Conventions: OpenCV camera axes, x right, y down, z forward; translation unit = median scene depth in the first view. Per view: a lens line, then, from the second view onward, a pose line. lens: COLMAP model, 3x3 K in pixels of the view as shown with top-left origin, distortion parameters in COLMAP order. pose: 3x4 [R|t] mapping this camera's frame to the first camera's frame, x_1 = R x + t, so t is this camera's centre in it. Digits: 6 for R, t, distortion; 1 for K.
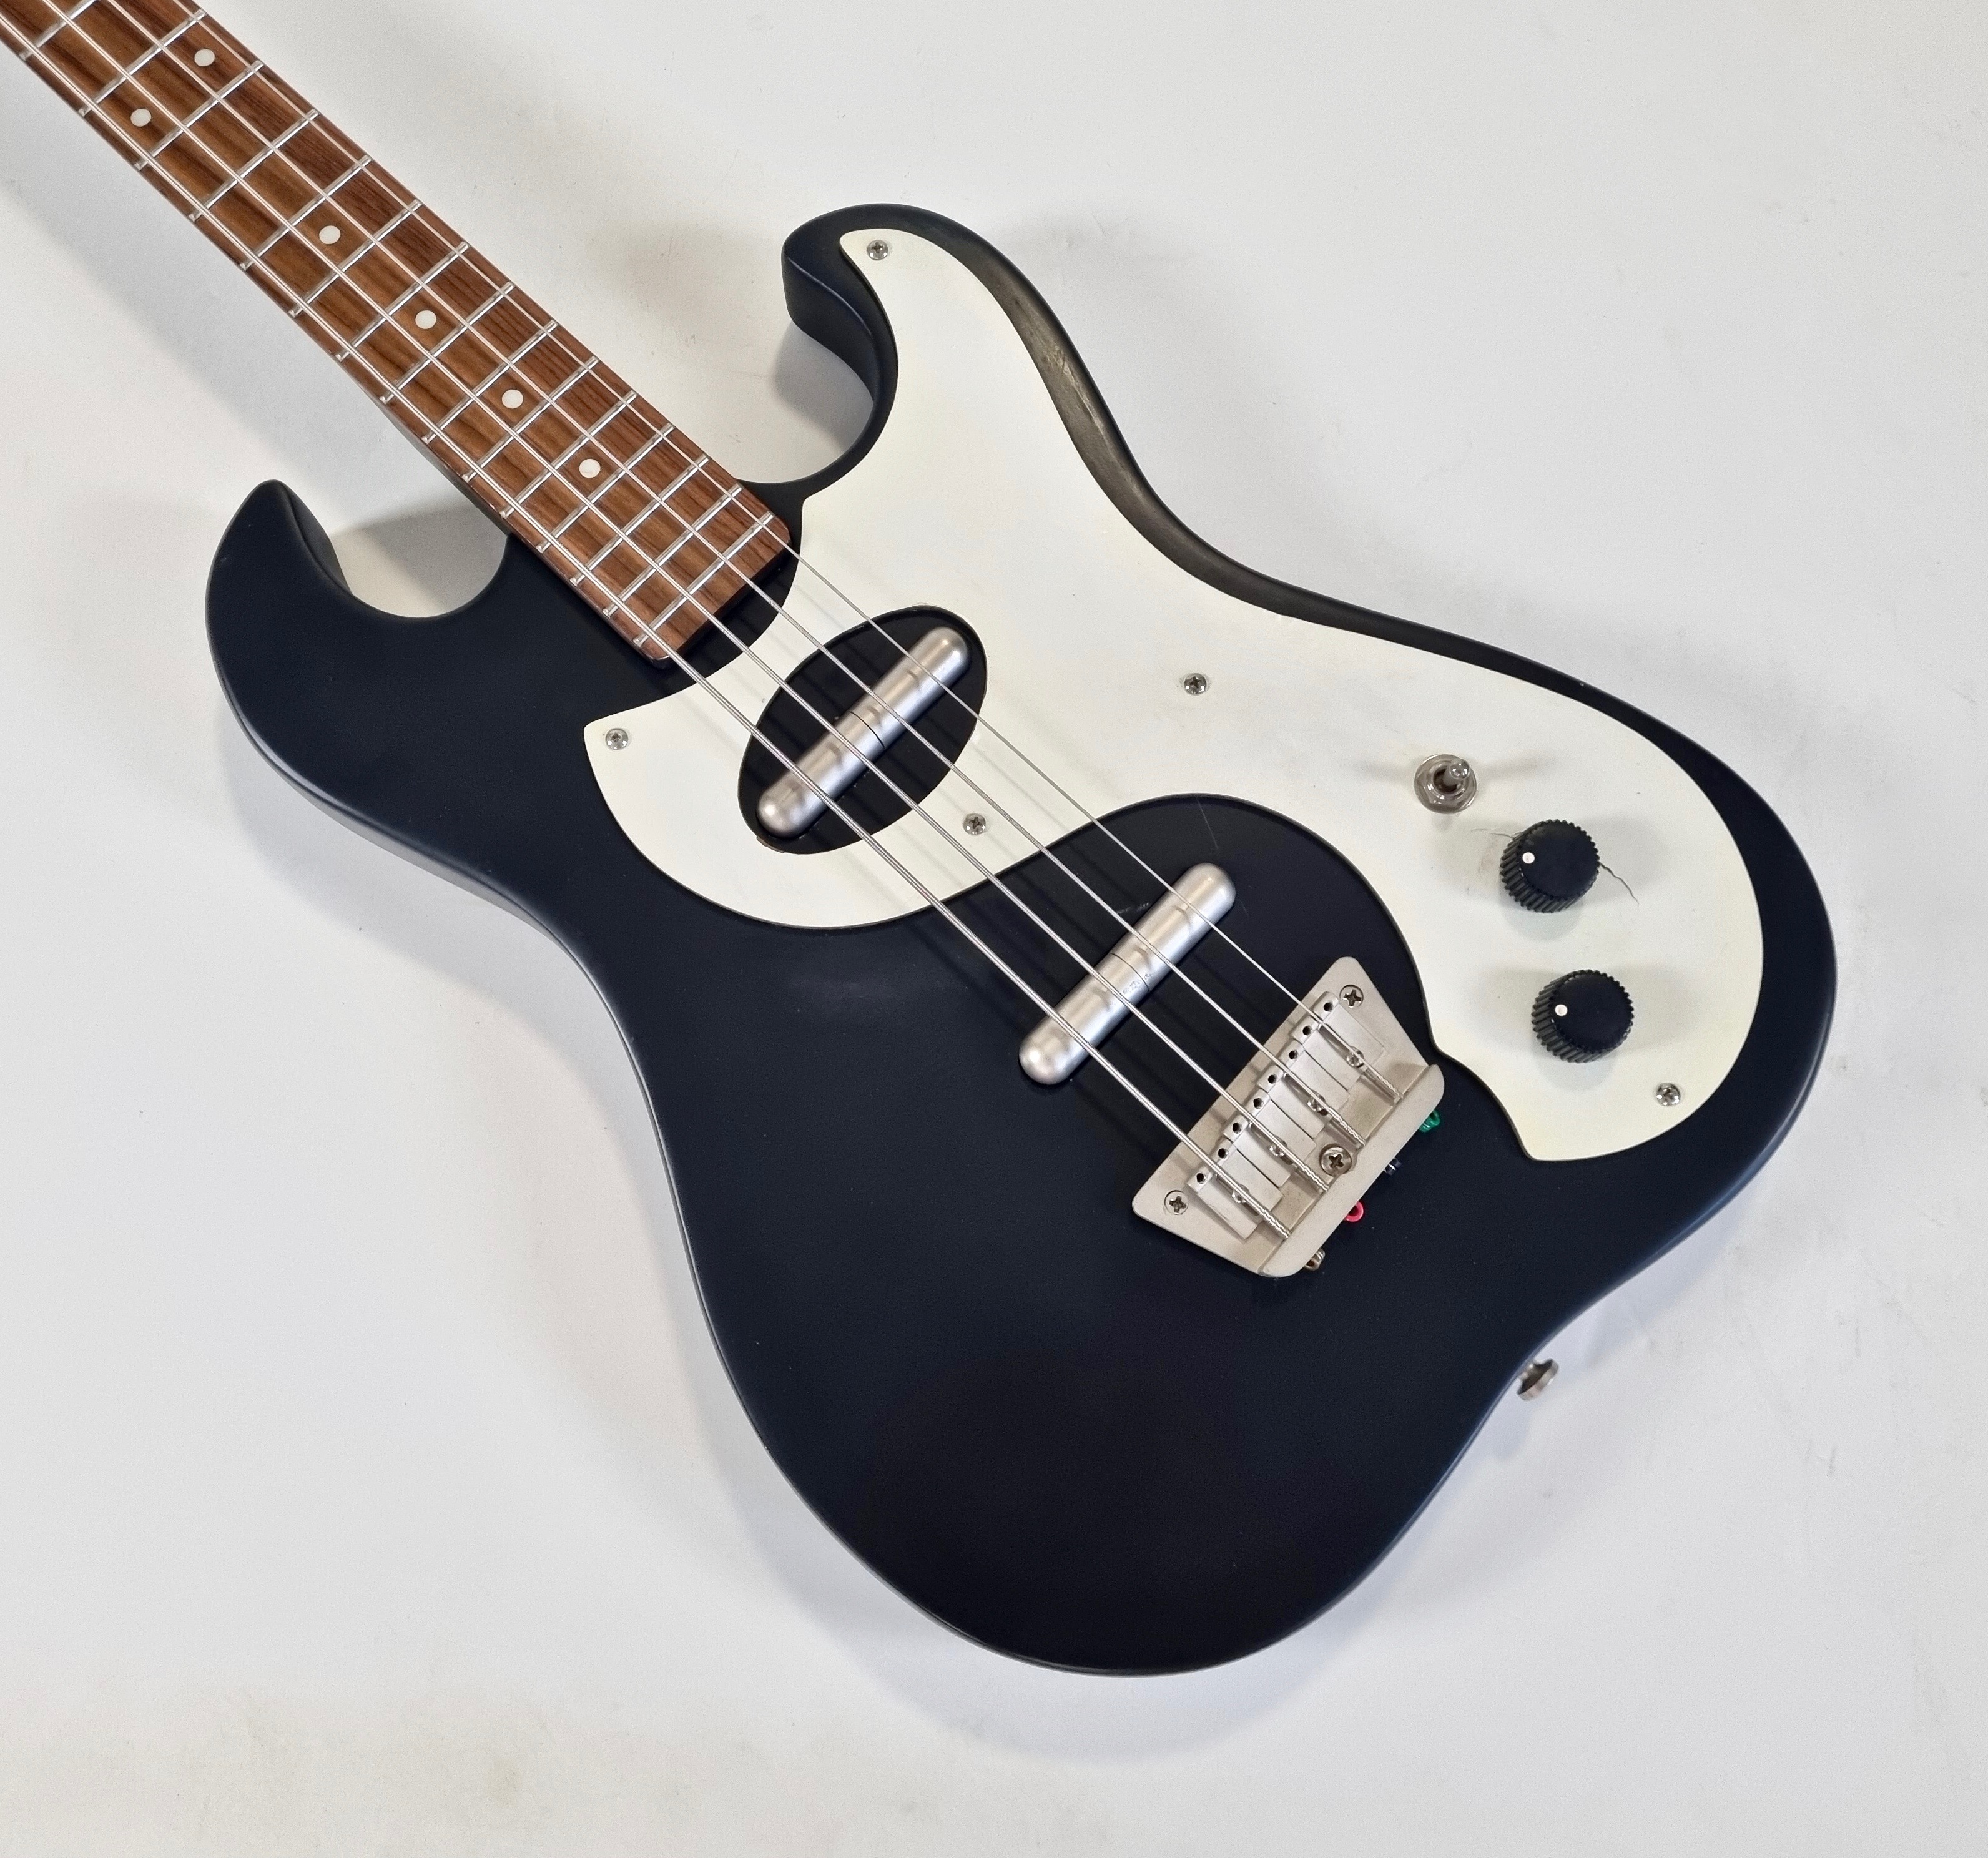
lens RADIAL K [[1865.4, 0, 1002.9], [0, 1865.4, 921.3], [0, 0, 1]] dist [0.027722, 0.000000]
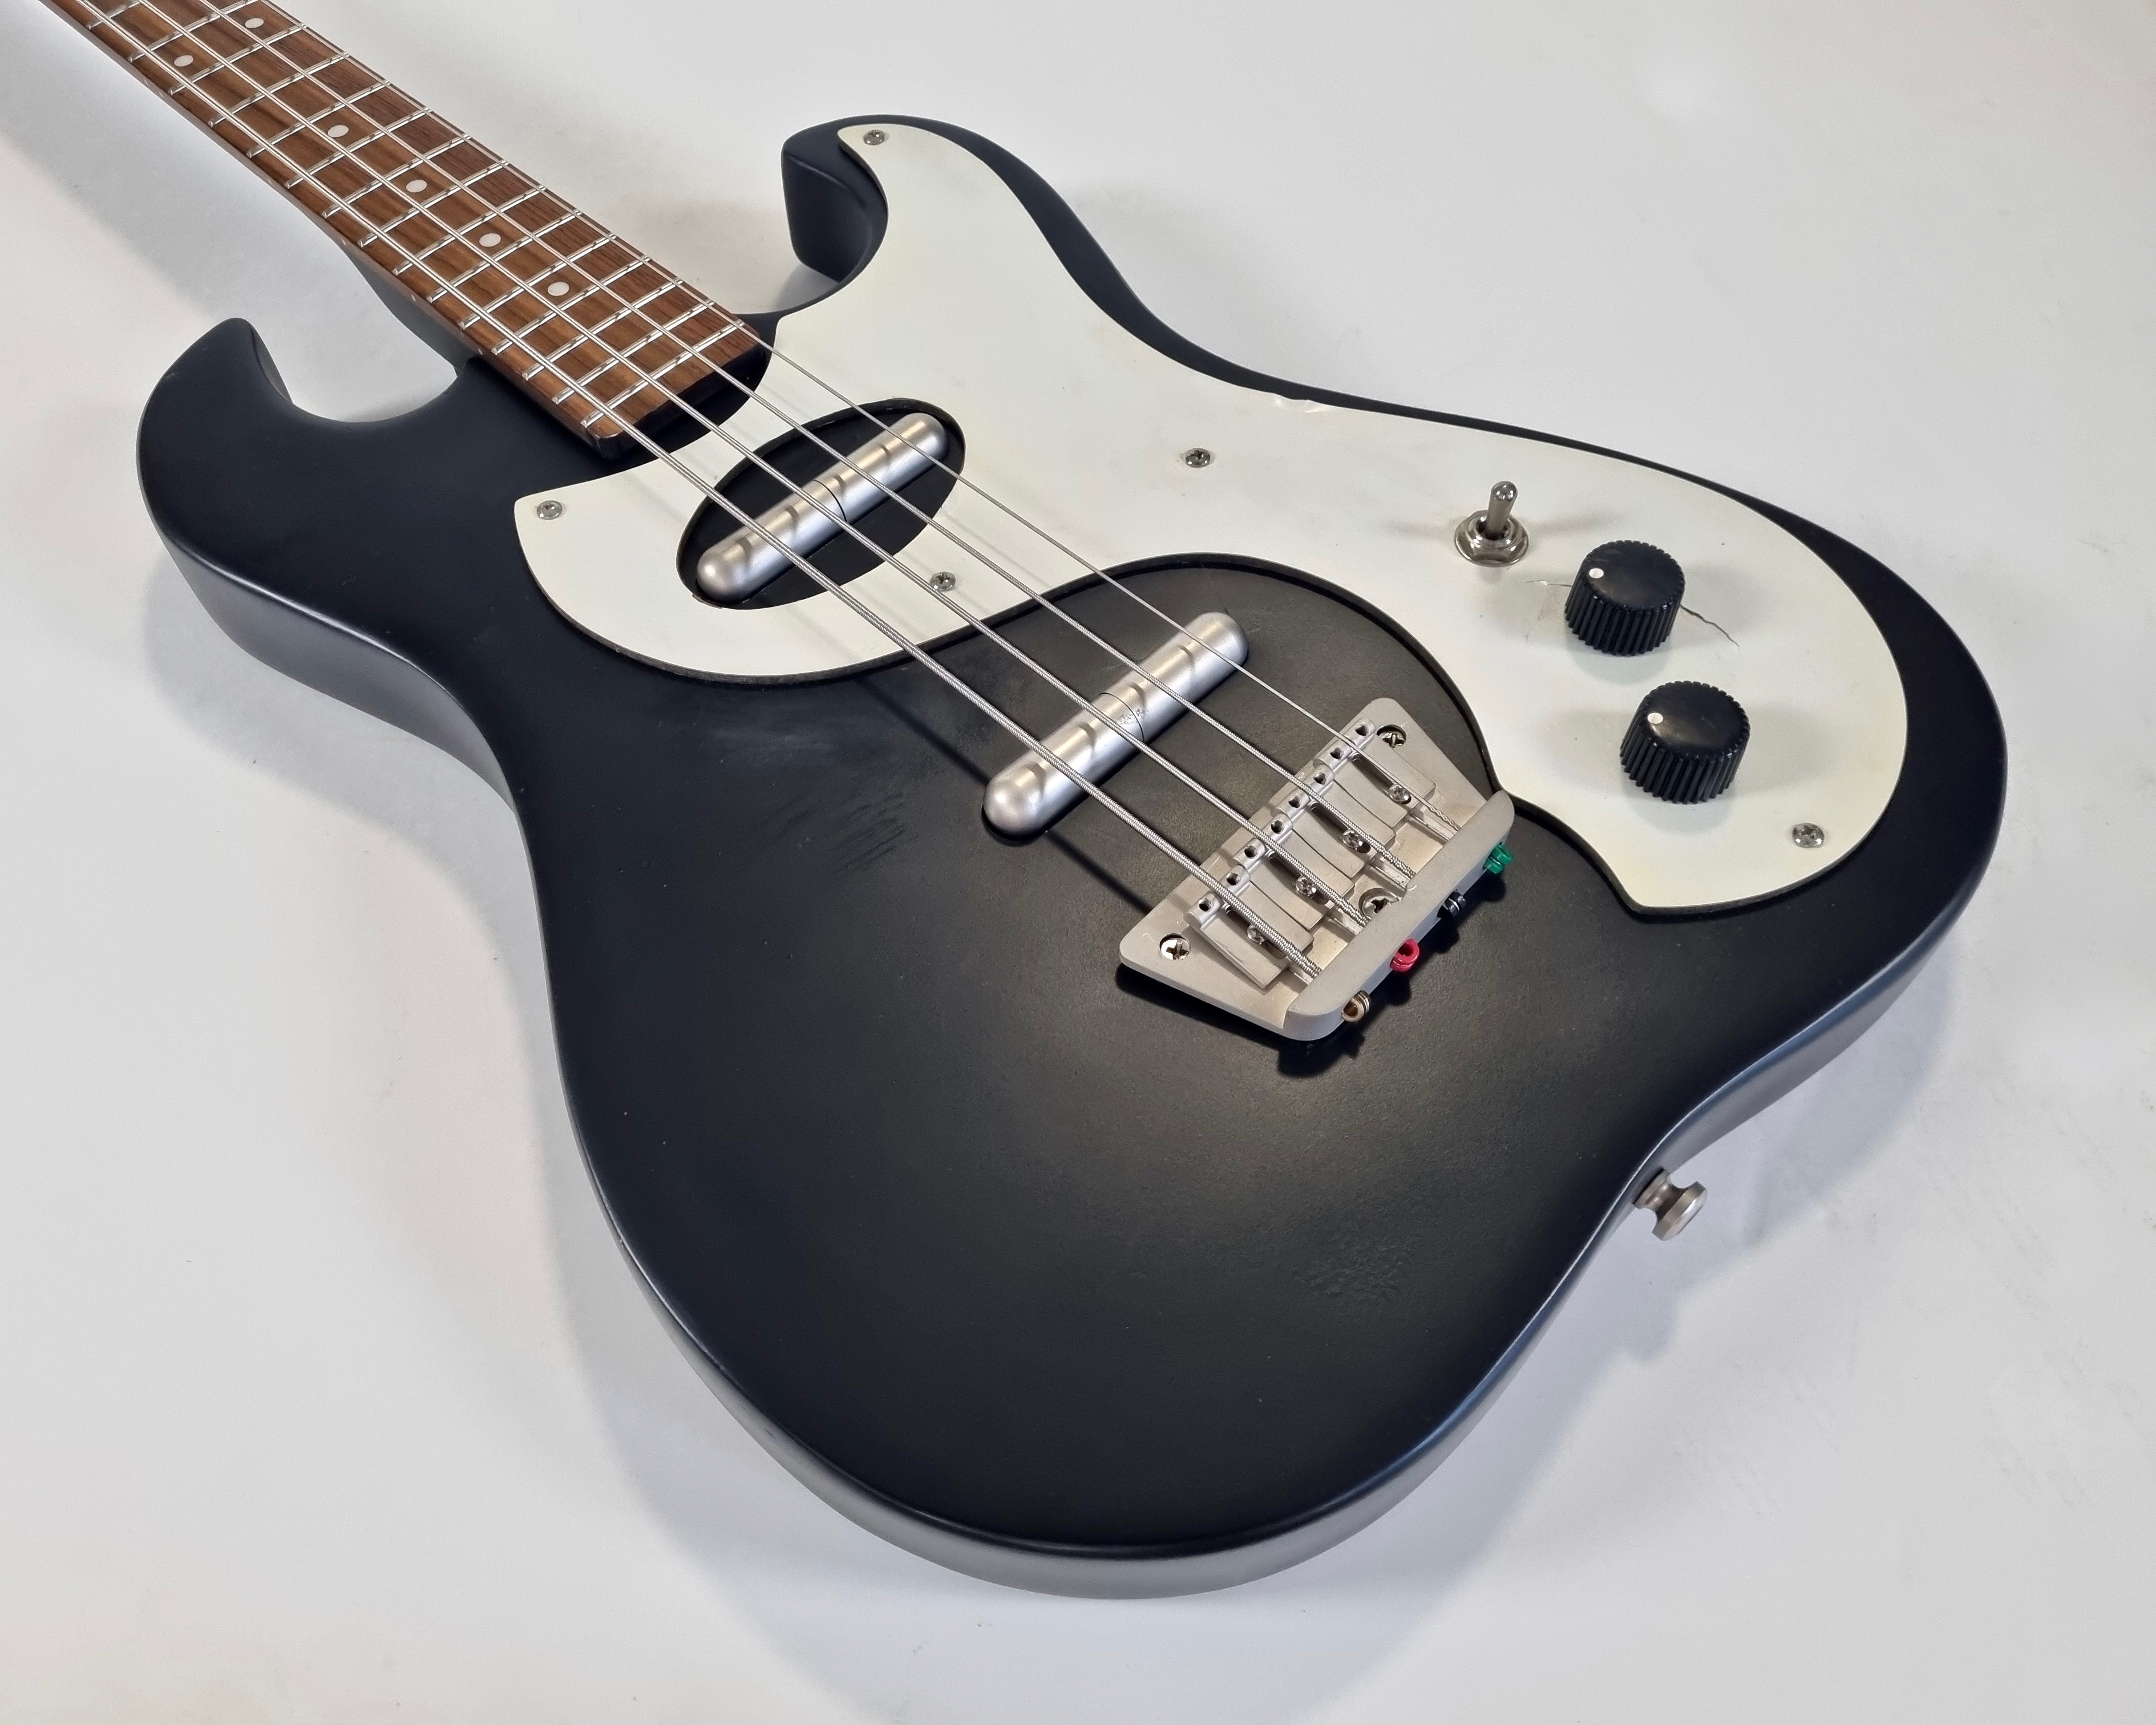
lens RADIAL K [[1738.1, 0, 1018.6], [0, 1738.1, 899.6], [0, 0, 1]] dist [0.017693, -0.001936]
pose [[0.997936, -0.006604, -0.063877, 0.070525], [-0.016341, 0.935840, -0.352047, 0.369100], [0.062103, 0.352364, 0.933800, 0.298604]]
